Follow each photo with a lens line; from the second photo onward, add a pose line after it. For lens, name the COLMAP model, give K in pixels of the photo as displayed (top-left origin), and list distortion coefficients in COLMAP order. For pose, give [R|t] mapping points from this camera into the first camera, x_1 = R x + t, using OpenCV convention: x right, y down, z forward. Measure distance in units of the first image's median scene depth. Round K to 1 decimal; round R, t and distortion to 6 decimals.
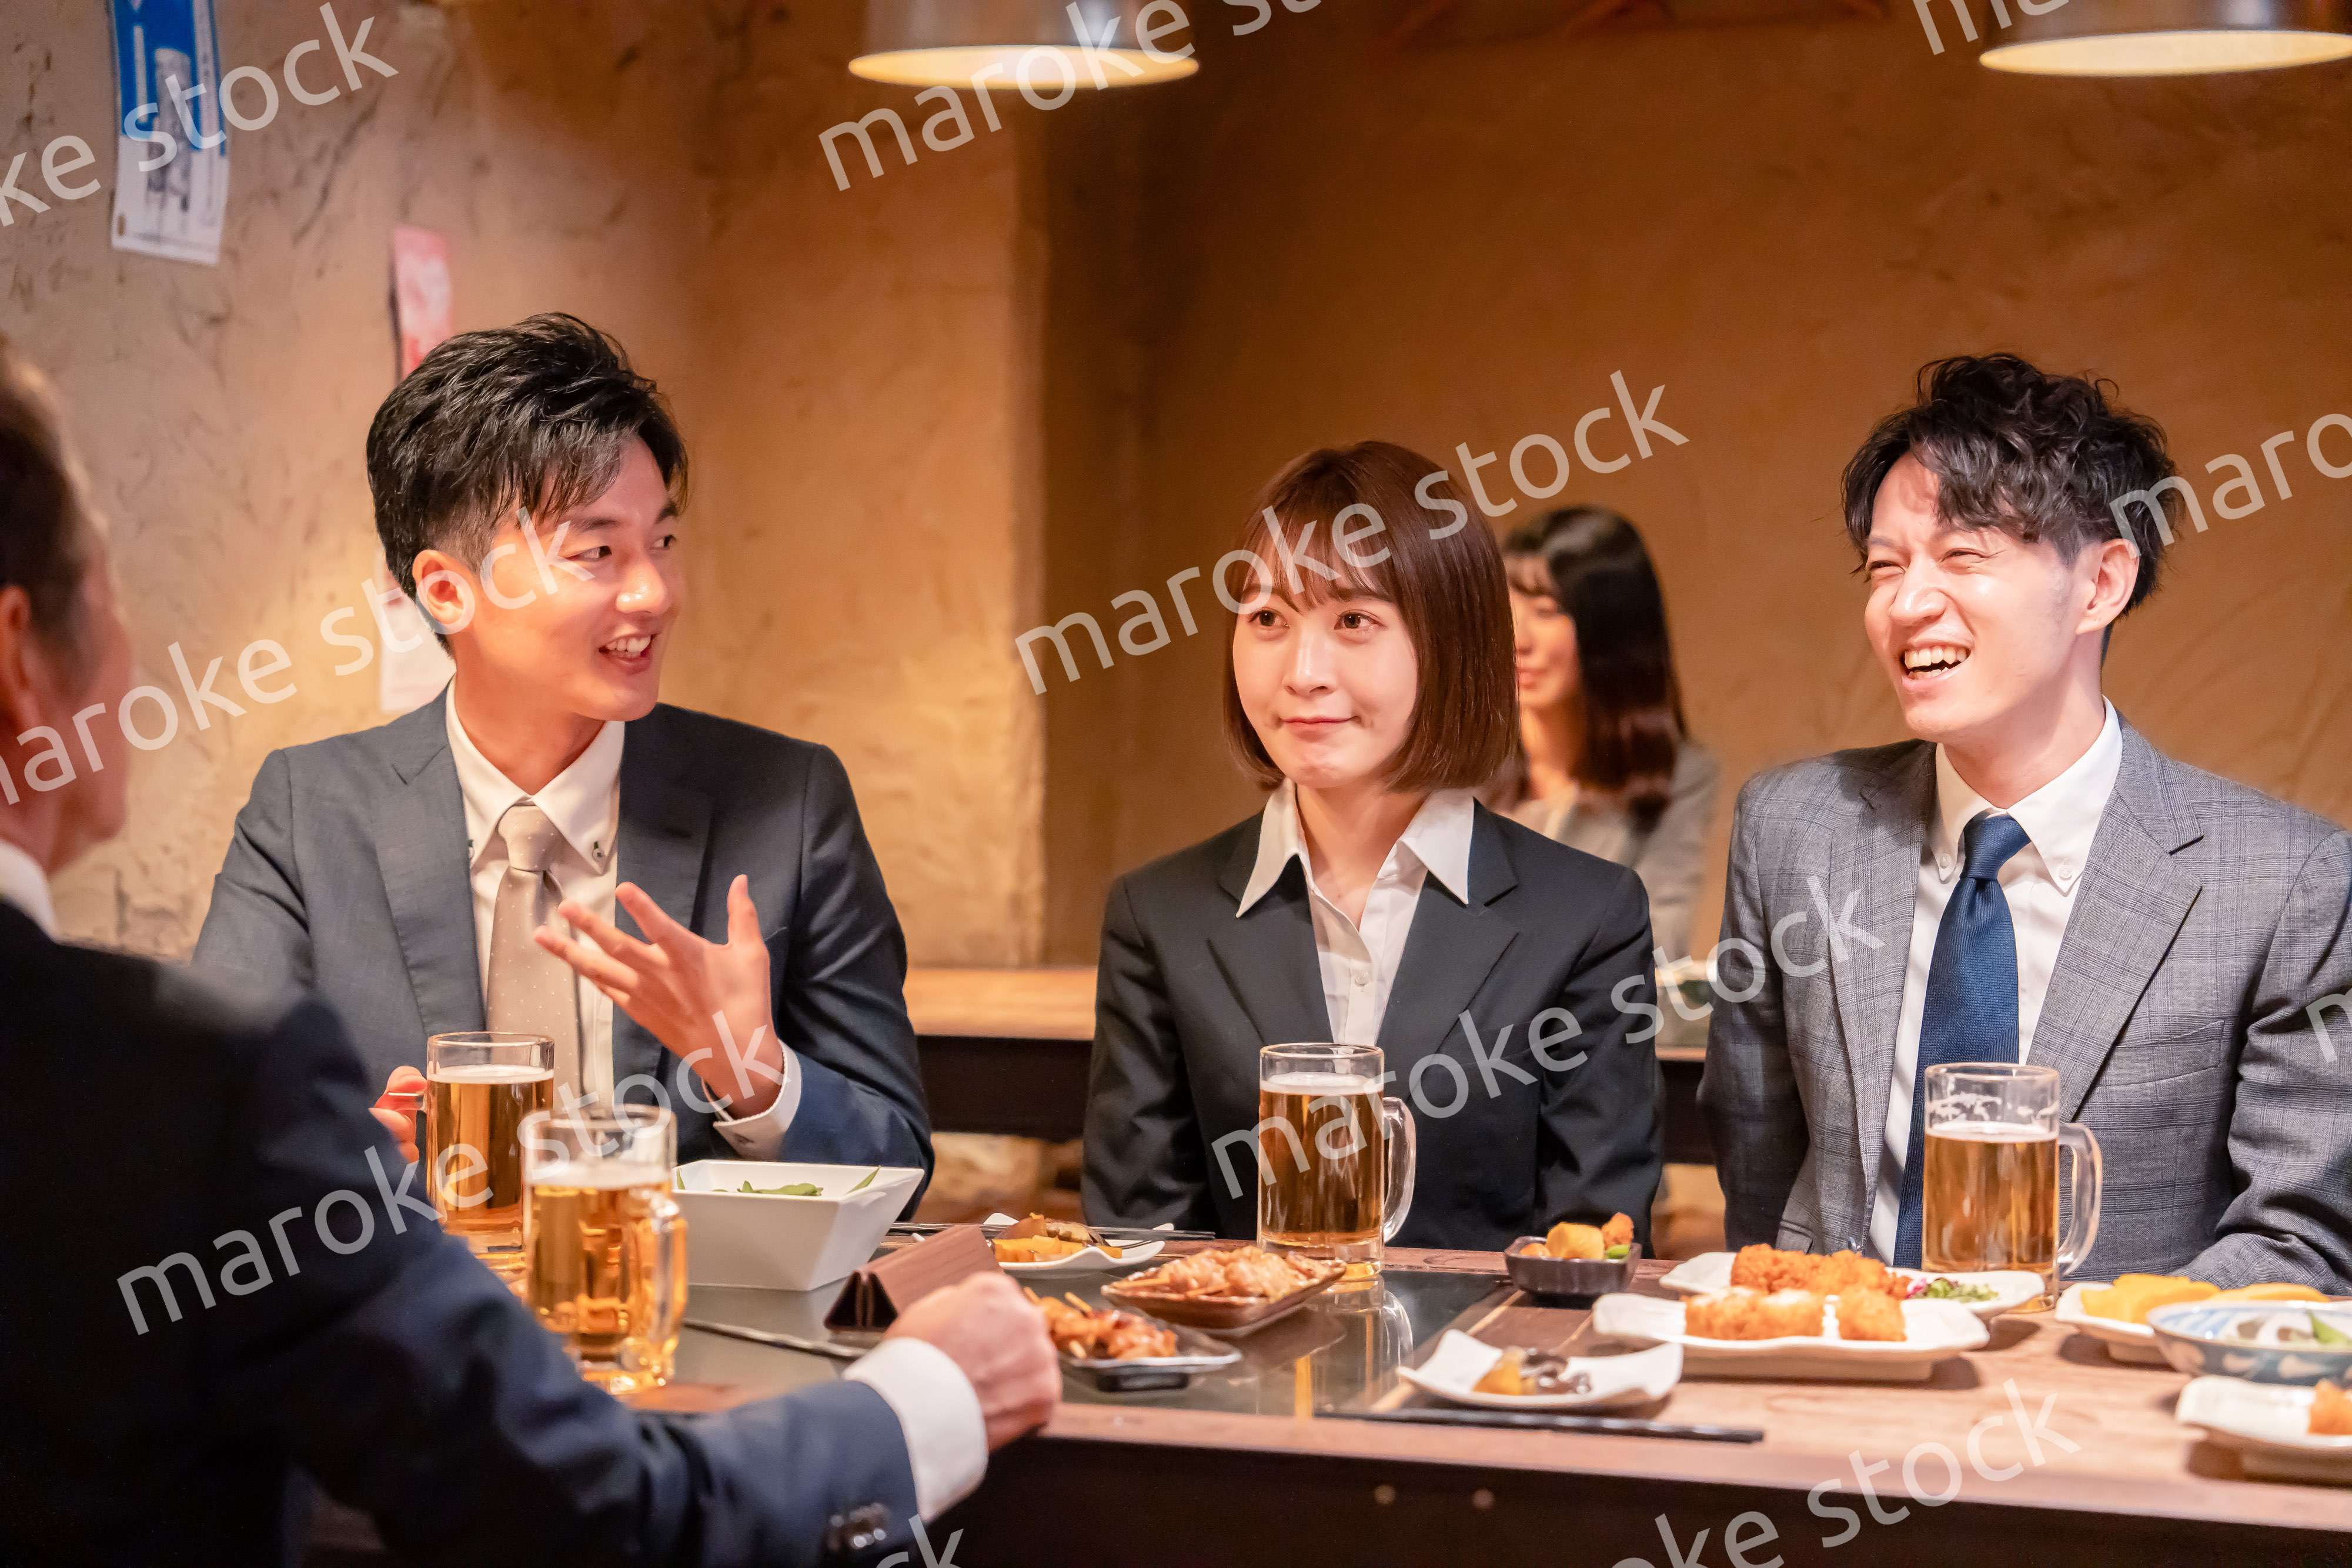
lens RADIAL K [[4477.3, 0, 1213.0], [0, 4477.3, 794.8], [0, 0, 1]] dist [0.293325, 0.000000]
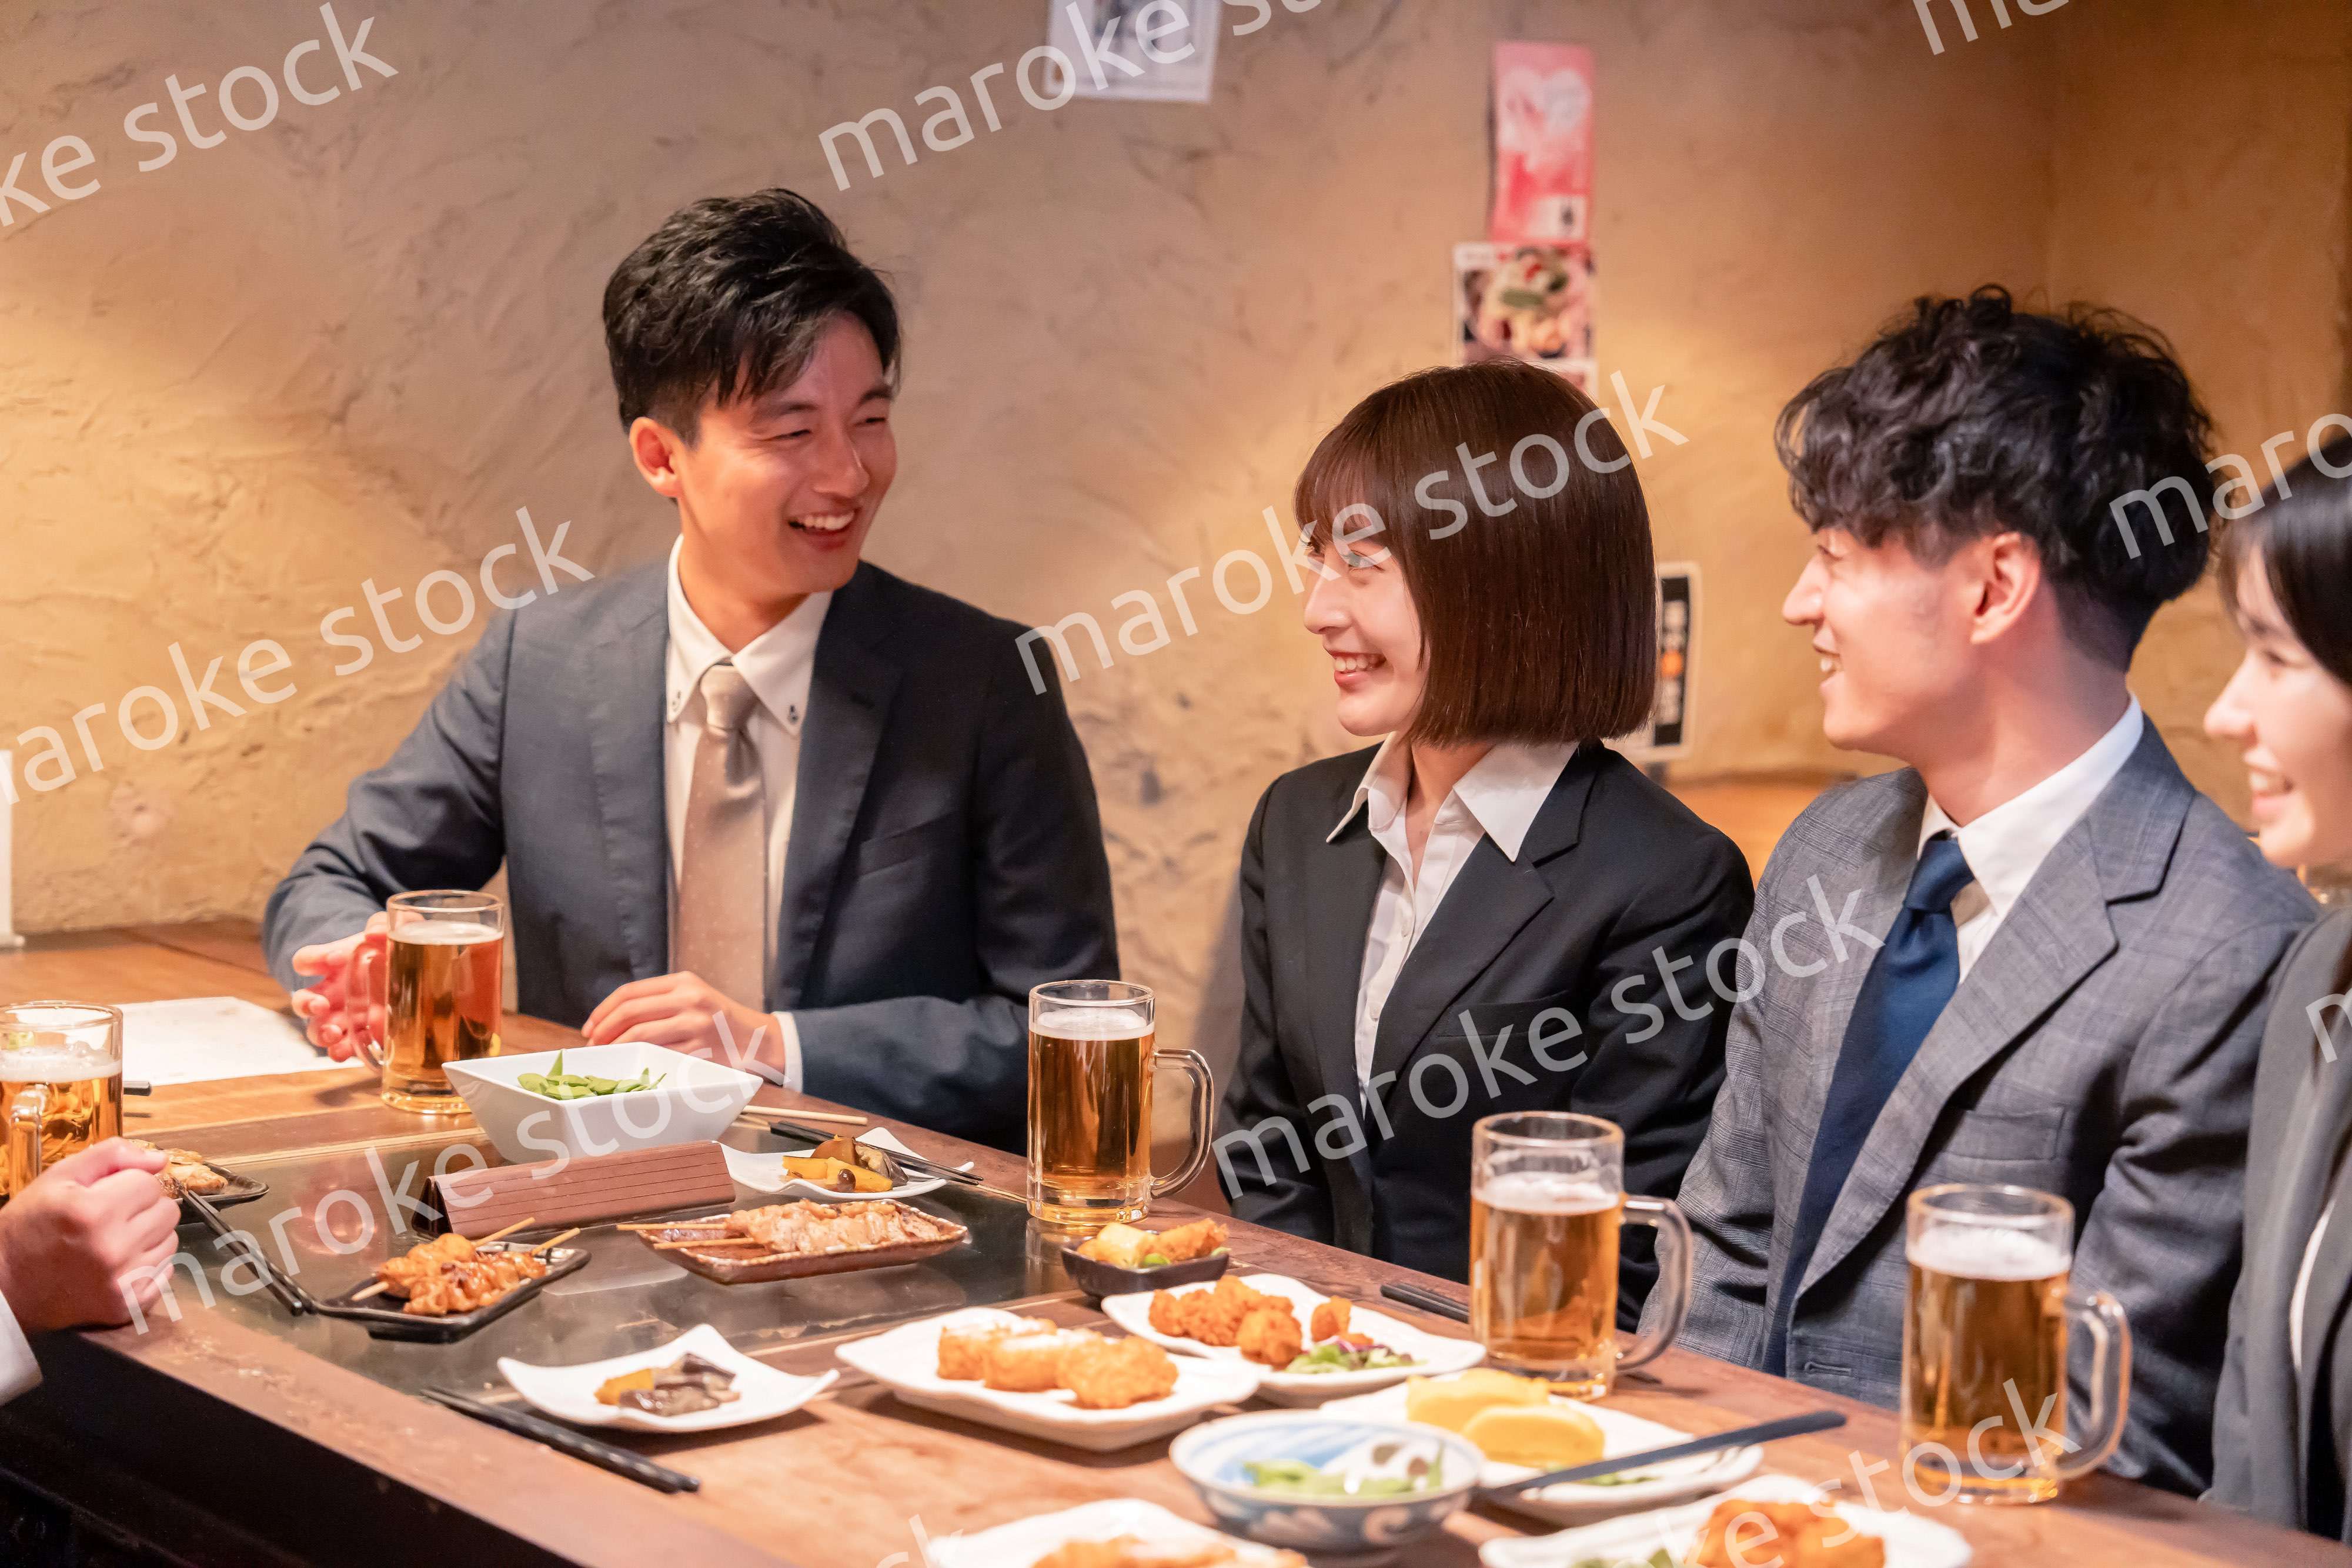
lens RADIAL K [[4477.3, 0, 1155.5], [0, 4477.3, 811.8], [0, 0, 1]] dist [0.293325, 0.000000]
pose [[0.805686, 0.085772, -0.586100, 0.543054], [-0.039451, 0.995034, 0.091386, -0.066488], [0.591028, -0.050507, 0.805068, 0.209855]]
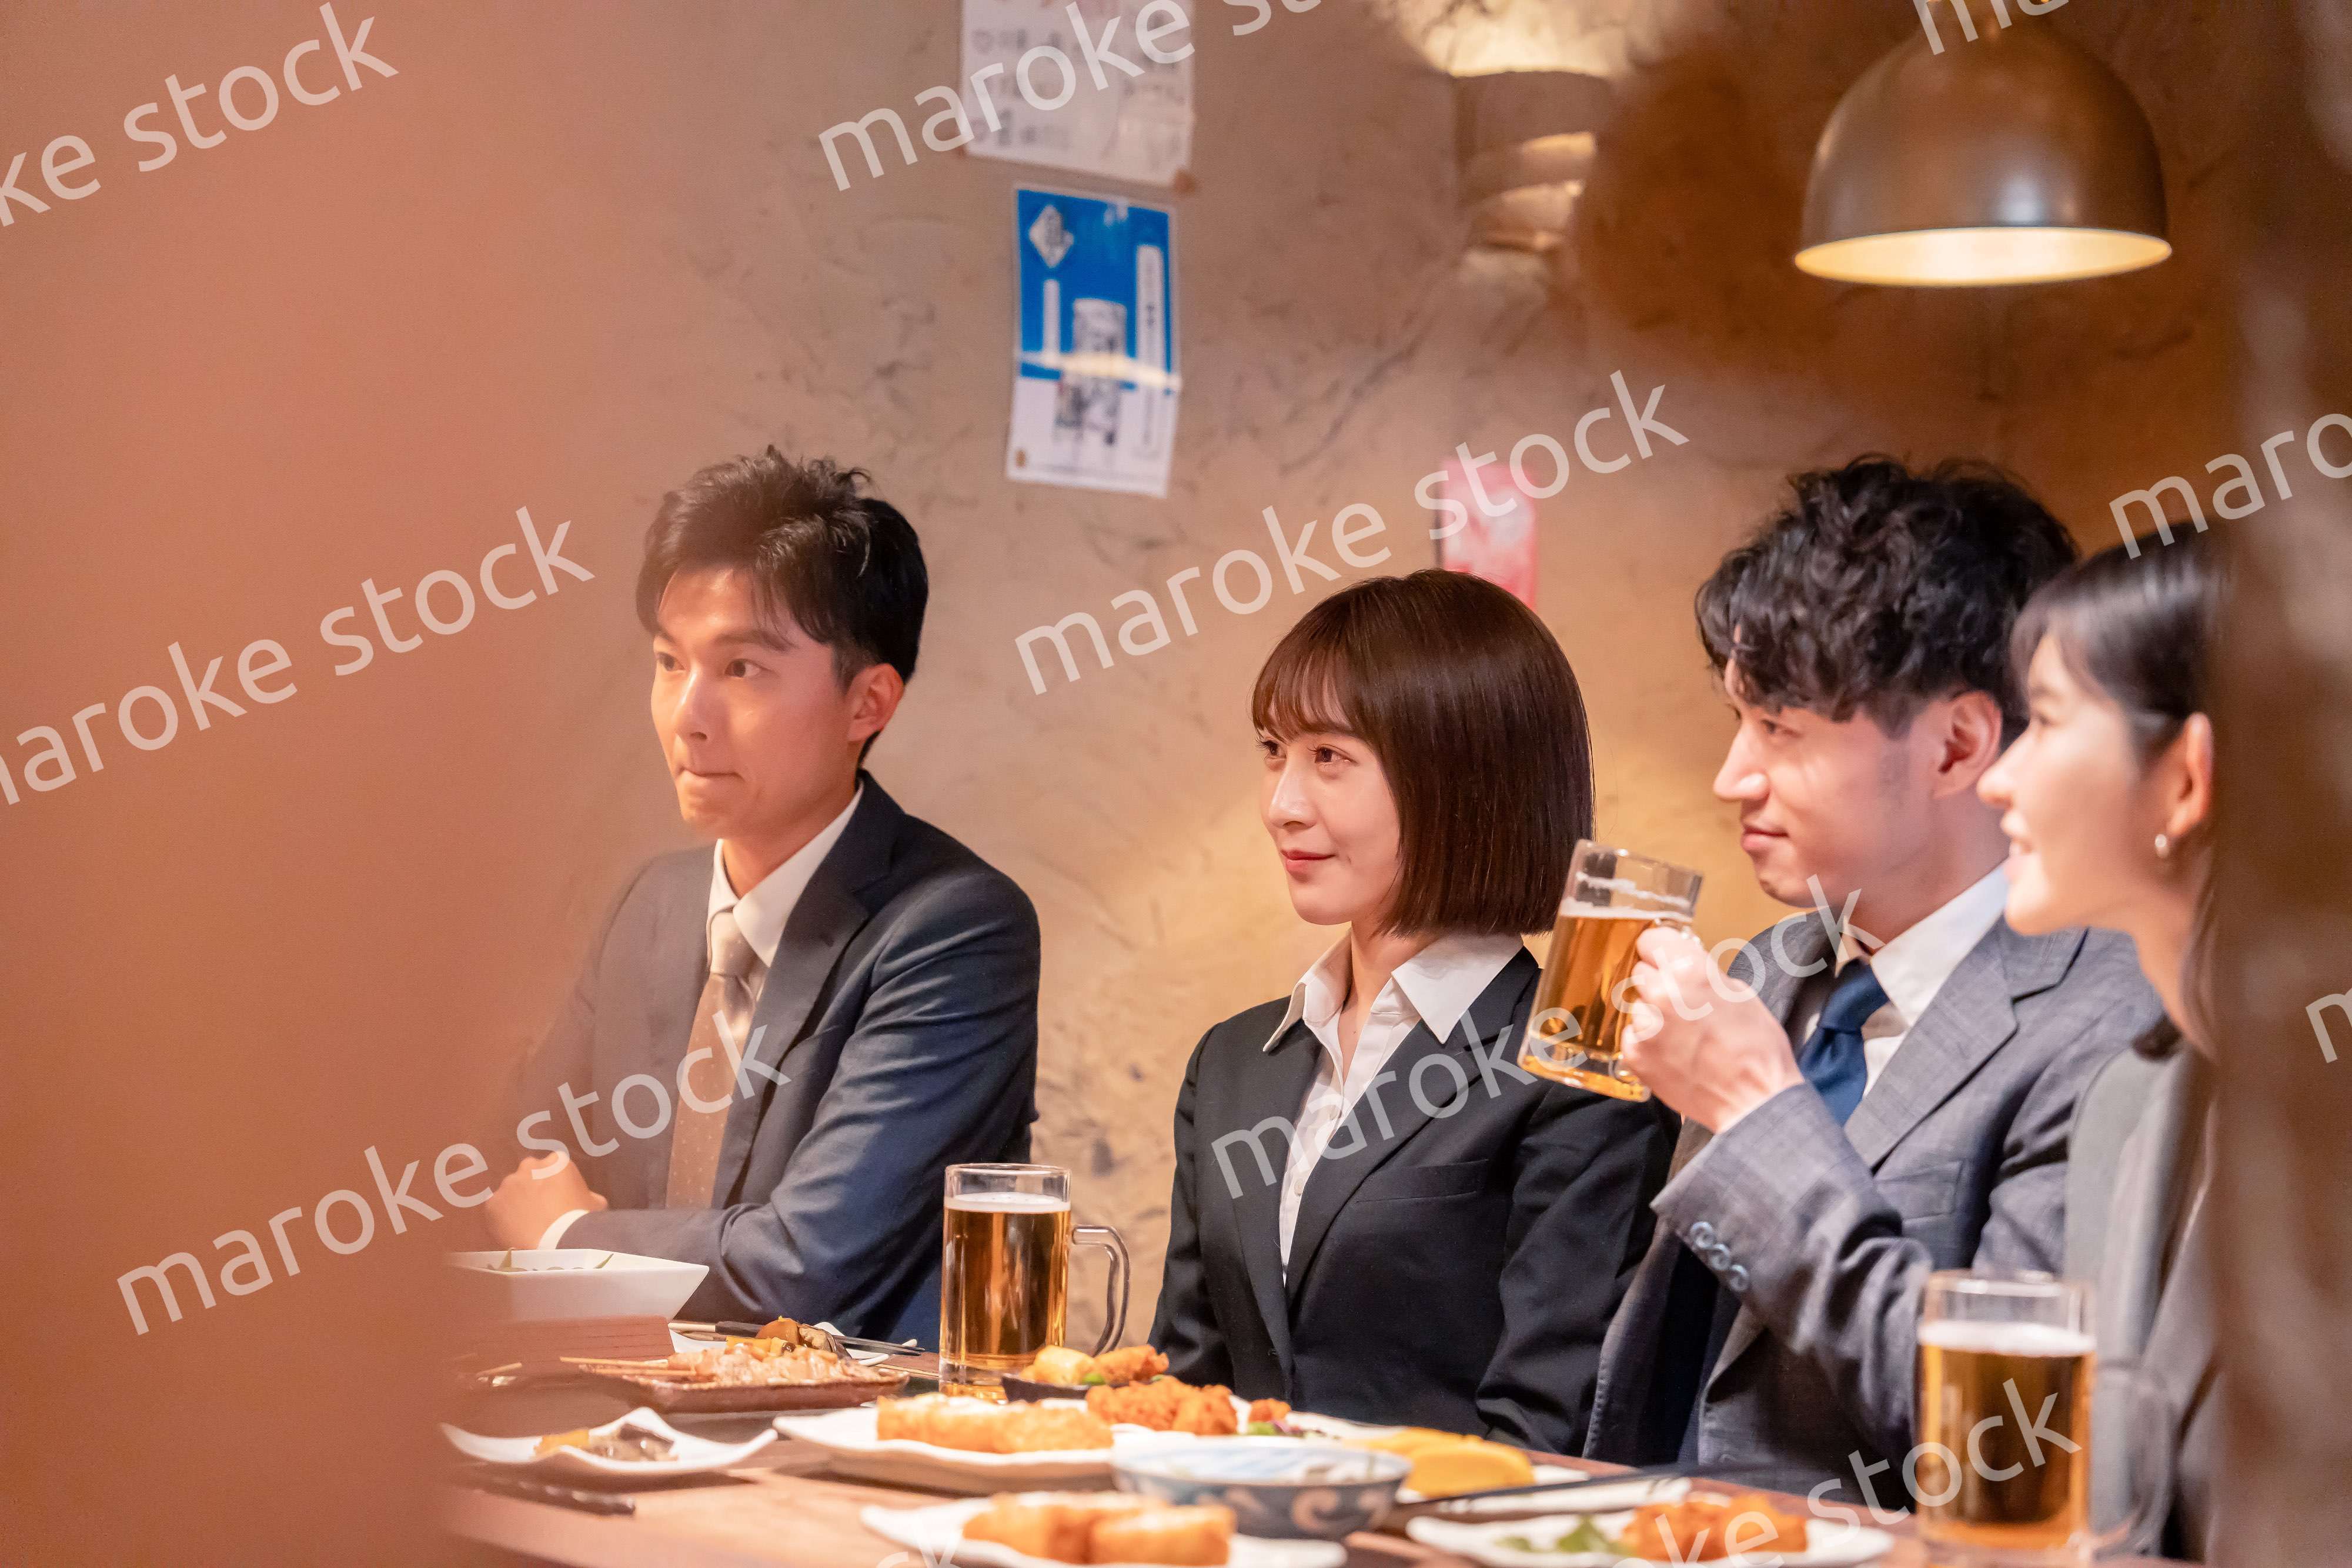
lens RADIAL K [[4477.3, 0, 1165.0], [0, 4477.3, 800.5], [0, 0, 1]] dist [0.293325, 0.000000]
pose [[0.810967, 0.002708, -0.585085, 0.564029], [-0.048471, 0.996863, -0.062569, 0.032398], [0.583080, 0.079101, 0.808554, 0.195512]]
